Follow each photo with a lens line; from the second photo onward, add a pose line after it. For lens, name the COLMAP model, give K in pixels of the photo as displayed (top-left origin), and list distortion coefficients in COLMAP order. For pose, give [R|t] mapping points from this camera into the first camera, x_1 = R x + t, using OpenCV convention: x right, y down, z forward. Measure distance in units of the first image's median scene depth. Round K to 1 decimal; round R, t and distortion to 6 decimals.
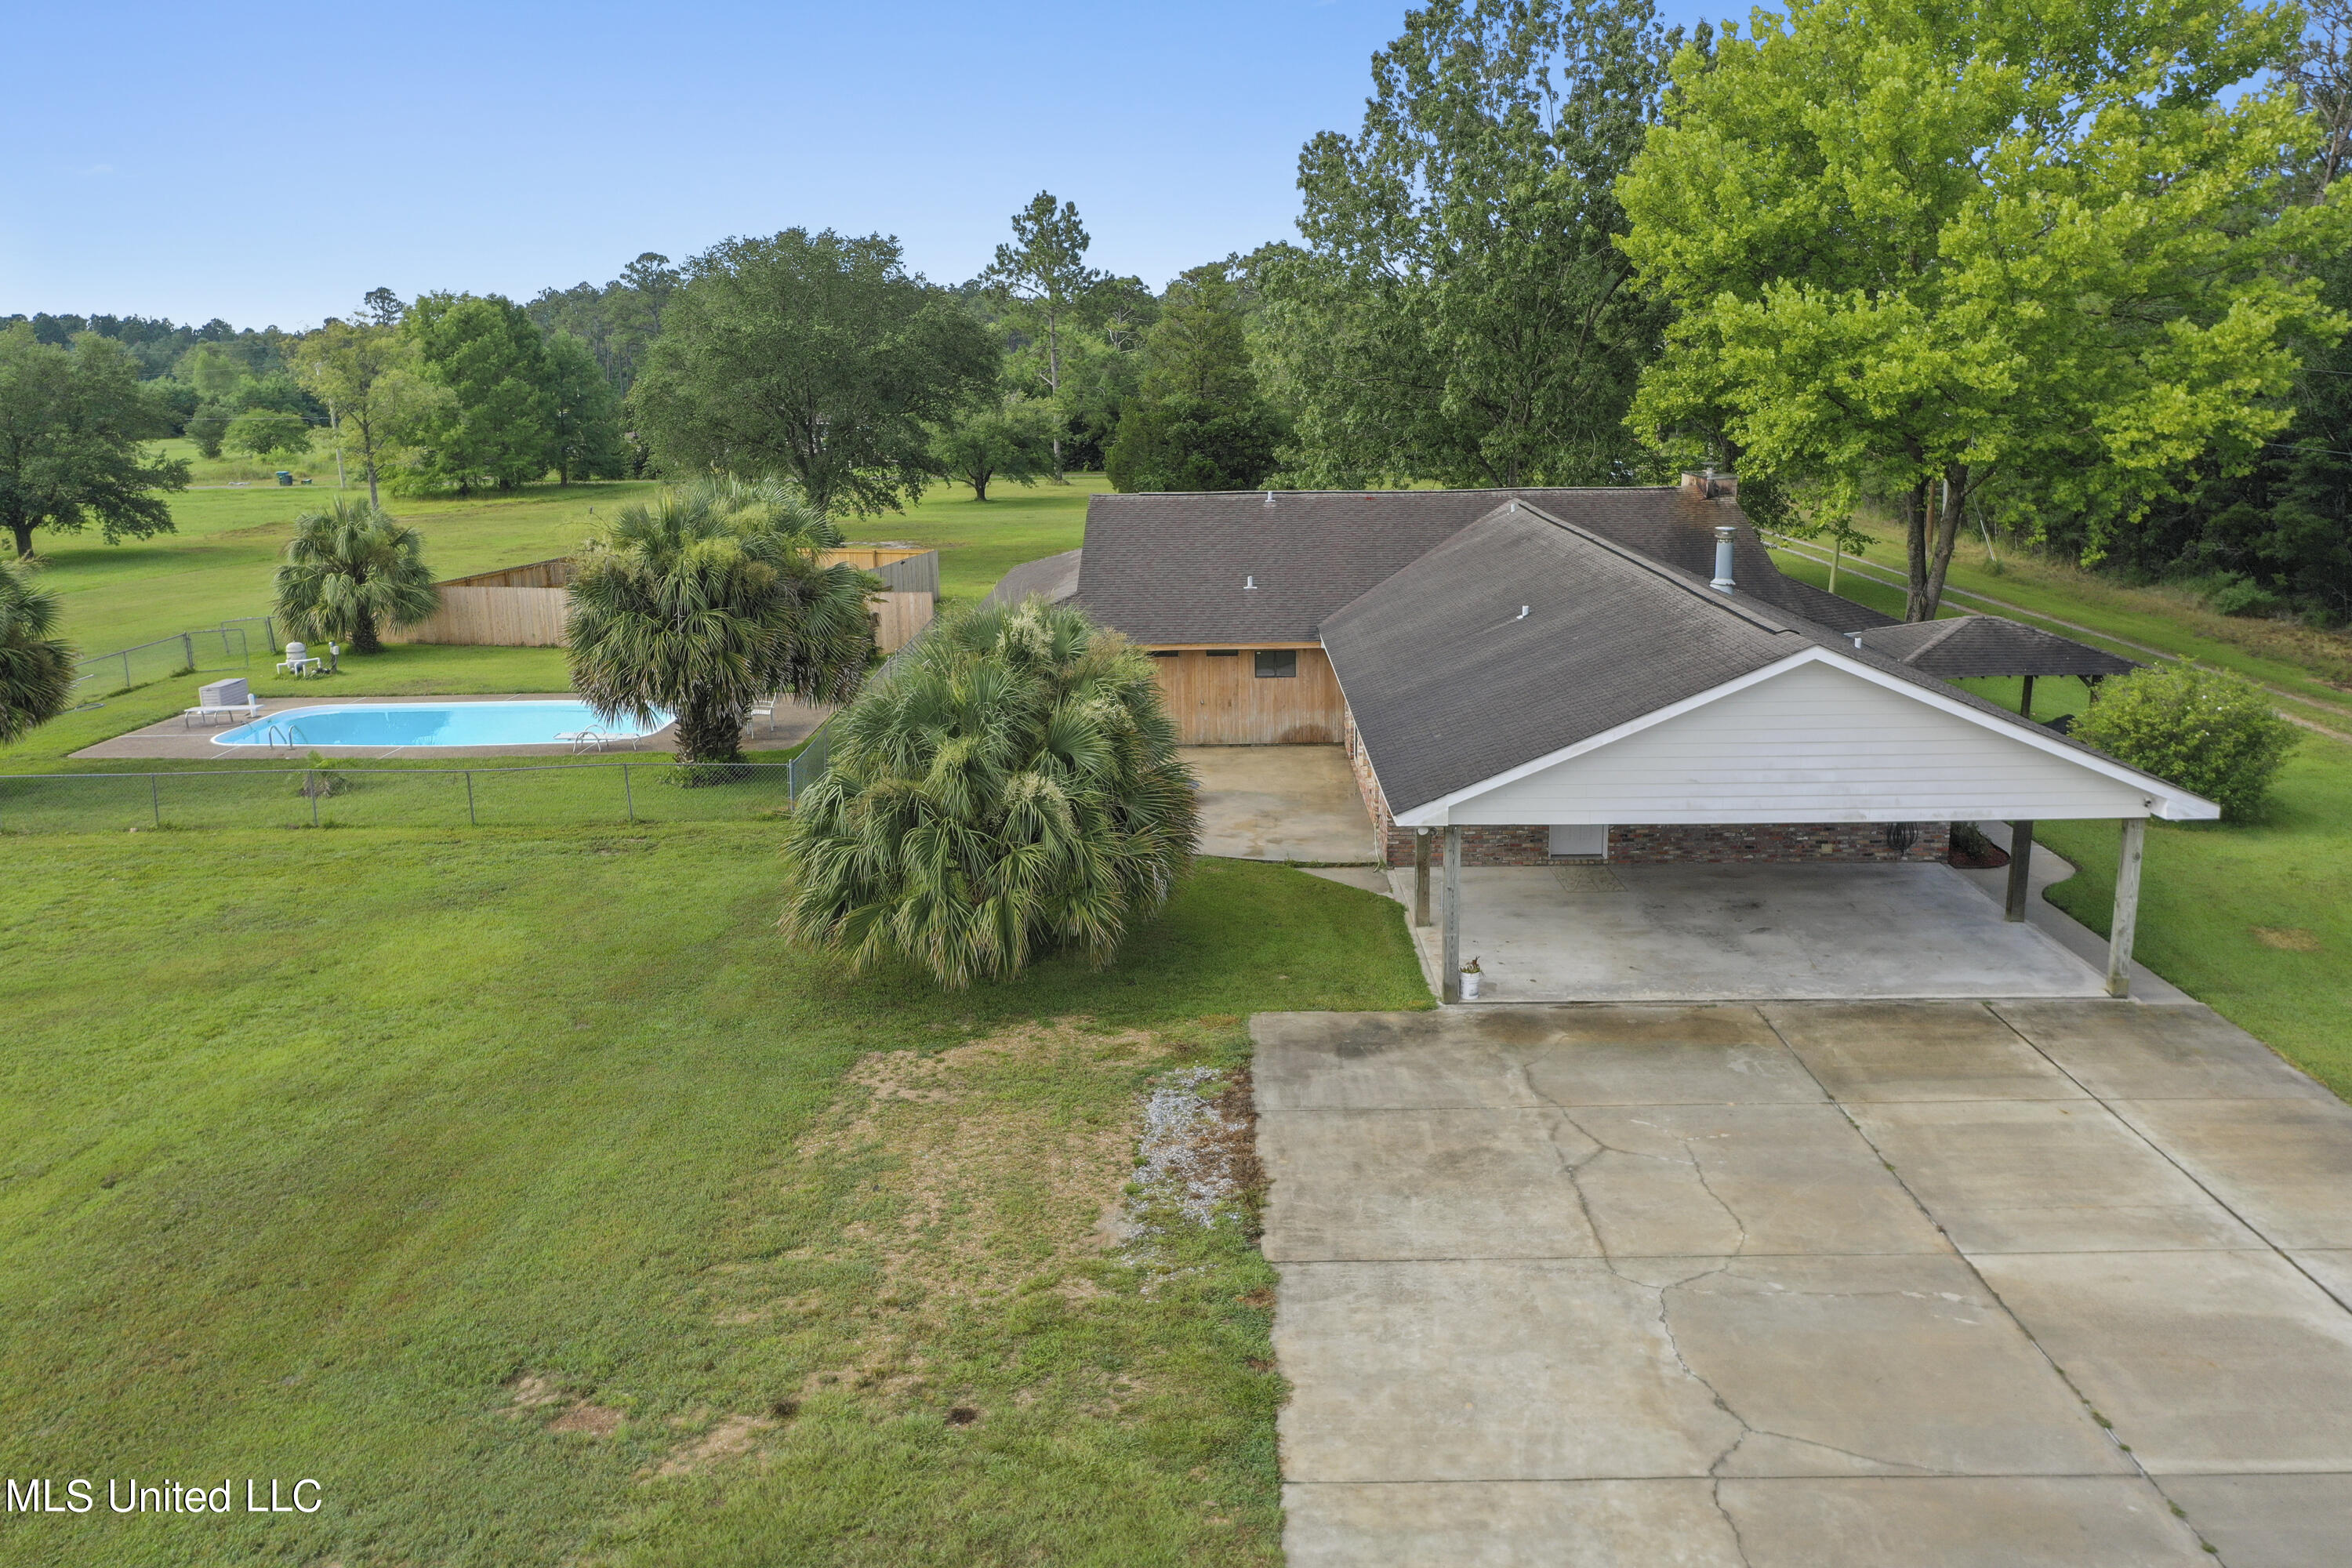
lens RADIAL K [[1862.2, 0, 1173.6], [0, 1862.2, 772.0], [0, 0, 1]] dist [0.001964, -0.002376]
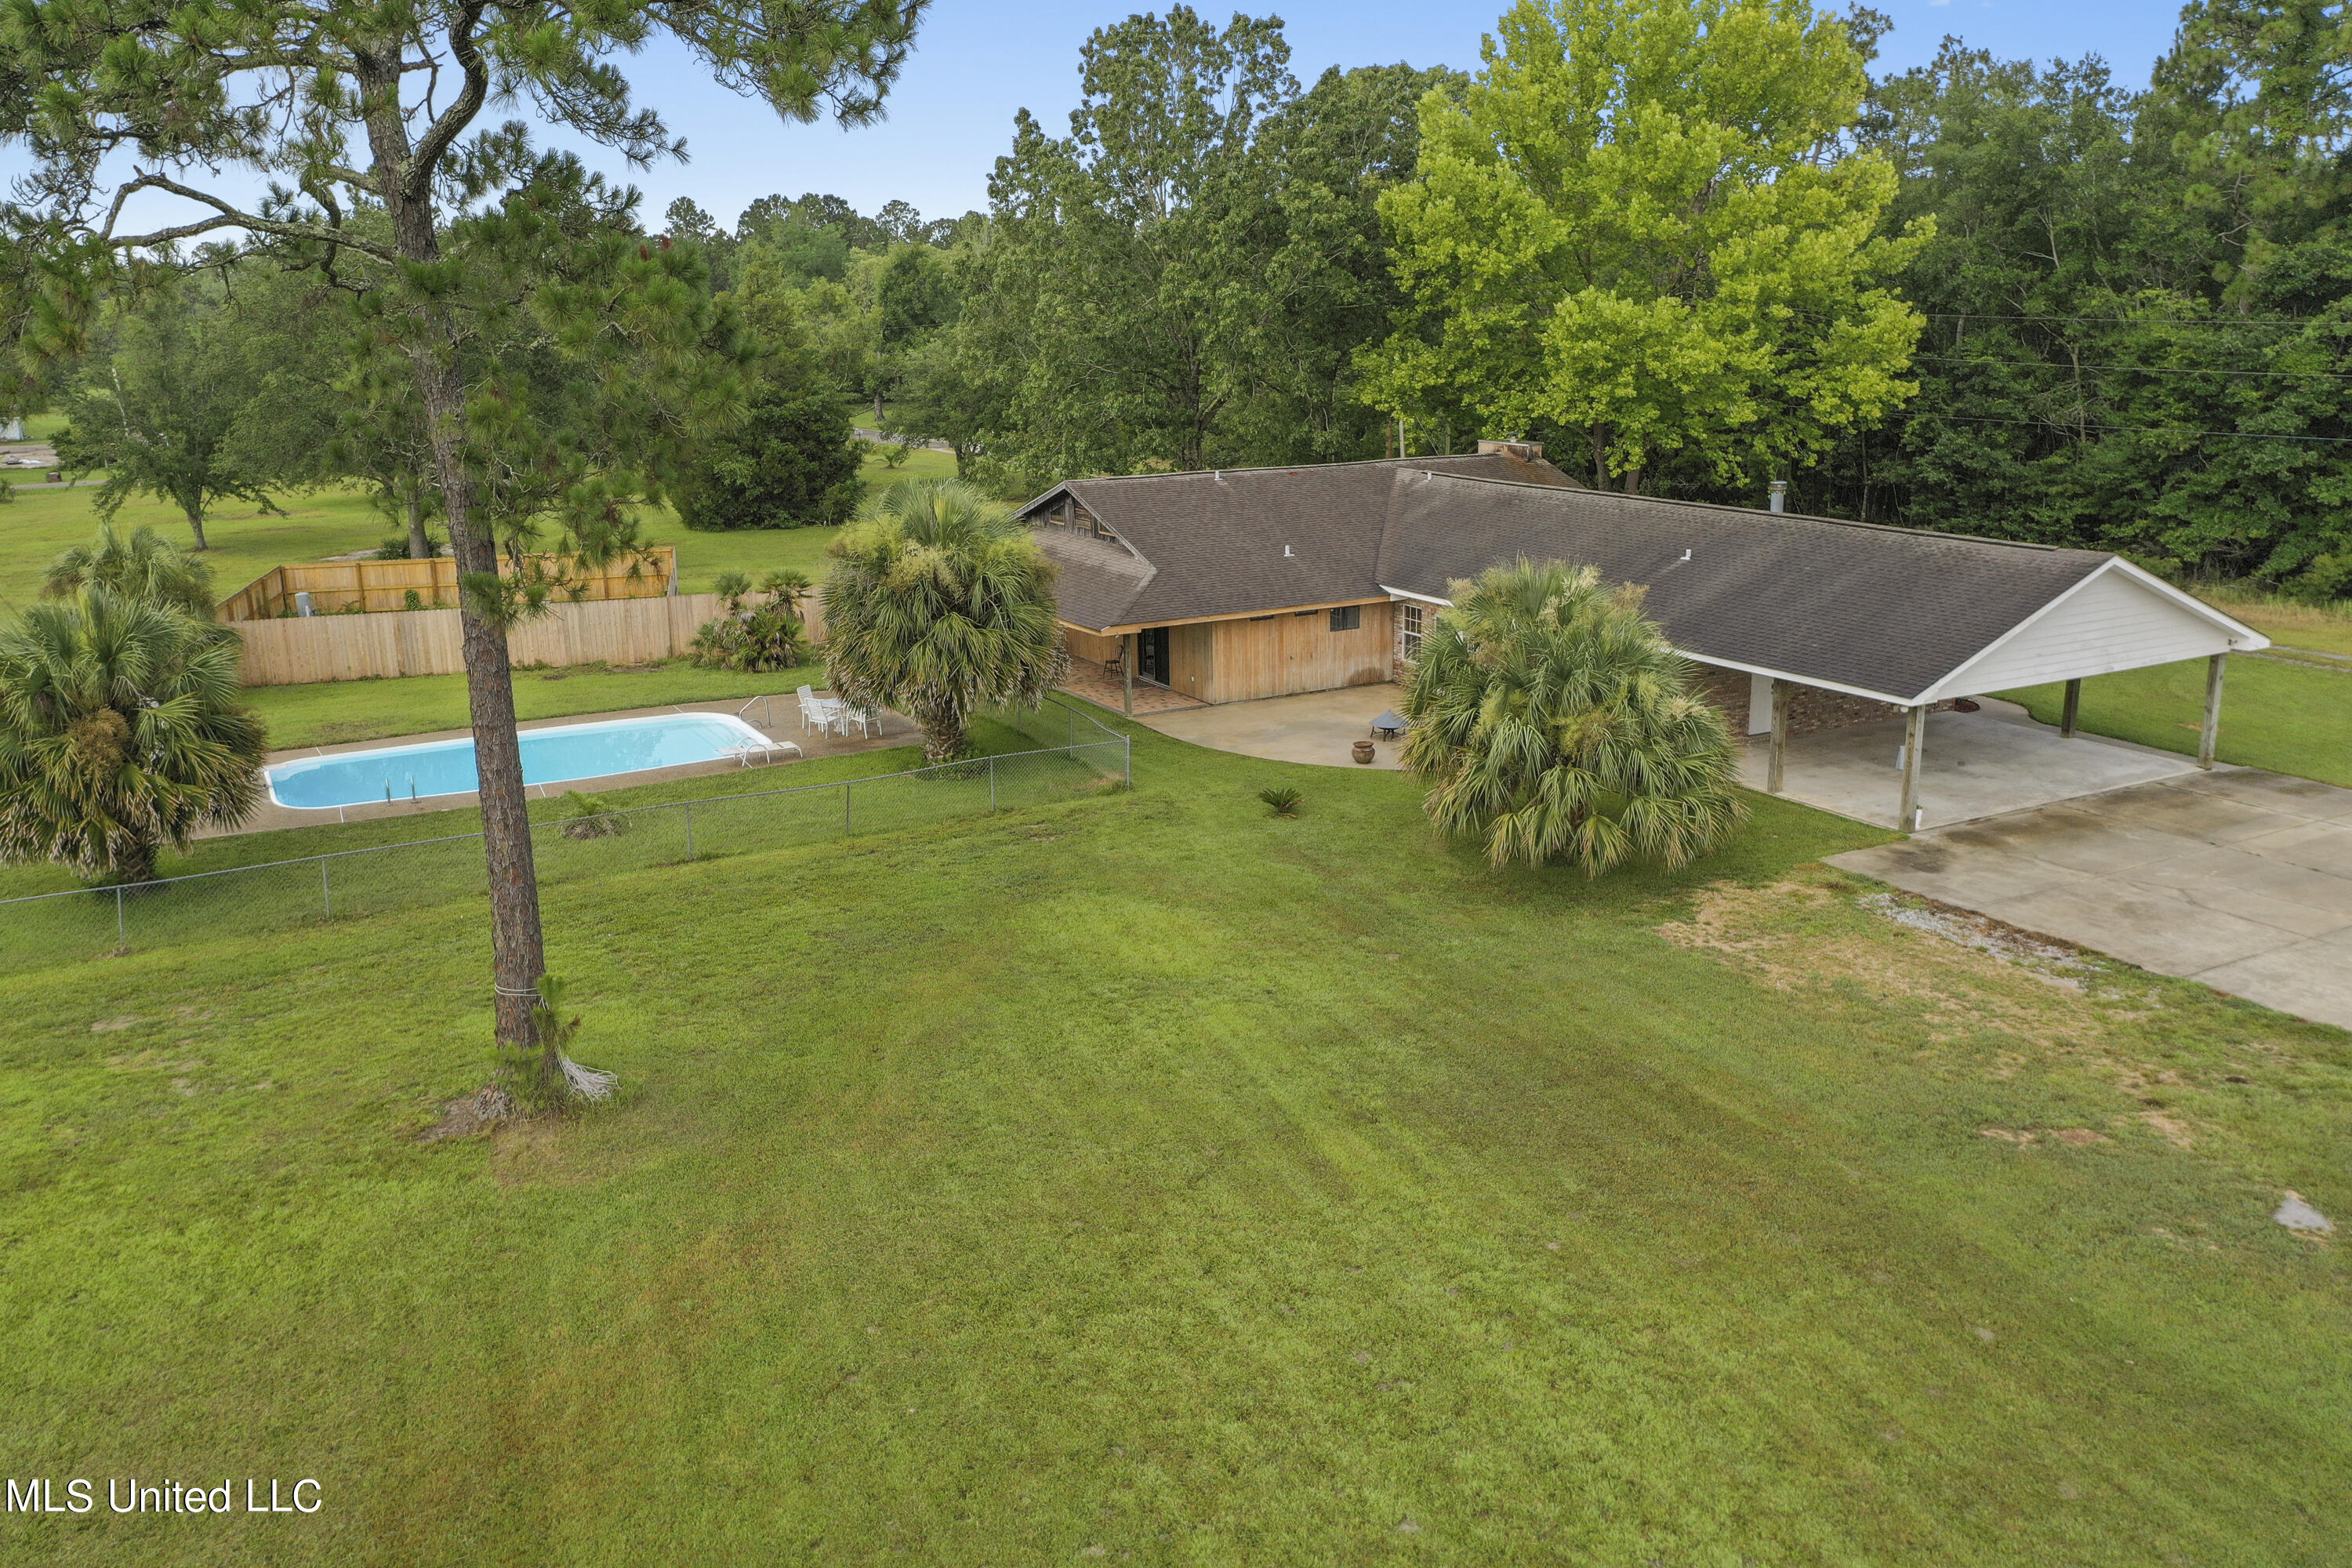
lens RADIAL K [[1862.2, 0, 1173.6], [0, 1862.2, 772.0], [0, 0, 1]] dist [0.001964, -0.002376]
pose [[0.870848, -0.120800, 0.476478, -1.069538], [0.112343, 0.992589, 0.046322, -0.050275], [-0.478543, 0.013190, 0.877965, 0.050809]]
